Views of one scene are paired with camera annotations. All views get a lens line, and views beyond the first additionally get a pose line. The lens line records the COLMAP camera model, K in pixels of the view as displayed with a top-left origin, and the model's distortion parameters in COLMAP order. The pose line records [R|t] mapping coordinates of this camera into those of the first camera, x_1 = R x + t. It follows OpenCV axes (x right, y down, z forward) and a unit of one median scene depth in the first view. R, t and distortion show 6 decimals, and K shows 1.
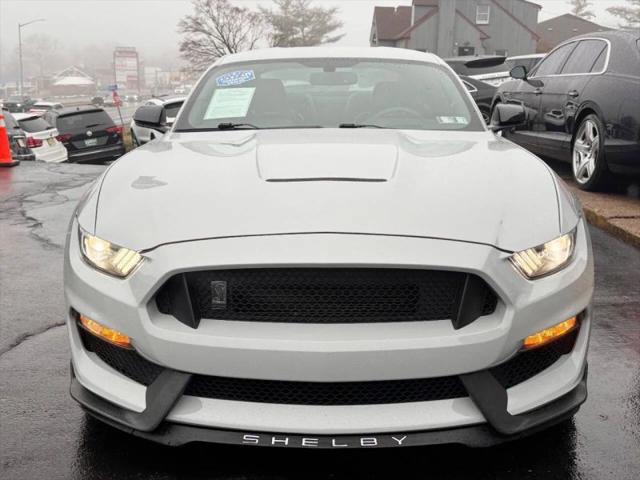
lens RADIAL K [[769.0, 0, 322.5], [0, 769.0, 243.6], [0, 0, 1]] dist [0.063645, 0.000000]
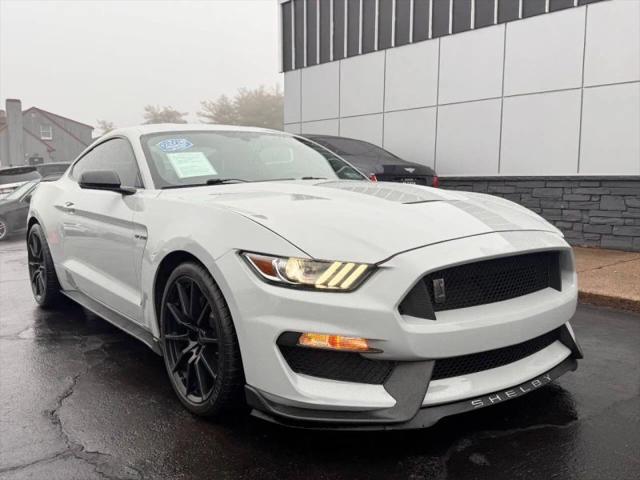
lens RADIAL K [[624.5, 0, 315.2], [0, 624.5, 235.8], [0, 0, 1]] dist [-0.019840, 0.000000]
pose [[0.790297, -0.068328, 0.608903, -0.576308], [0.148199, 0.985573, -0.081752, 0.021579], [-0.594532, 0.154847, 0.789021, 0.215411]]
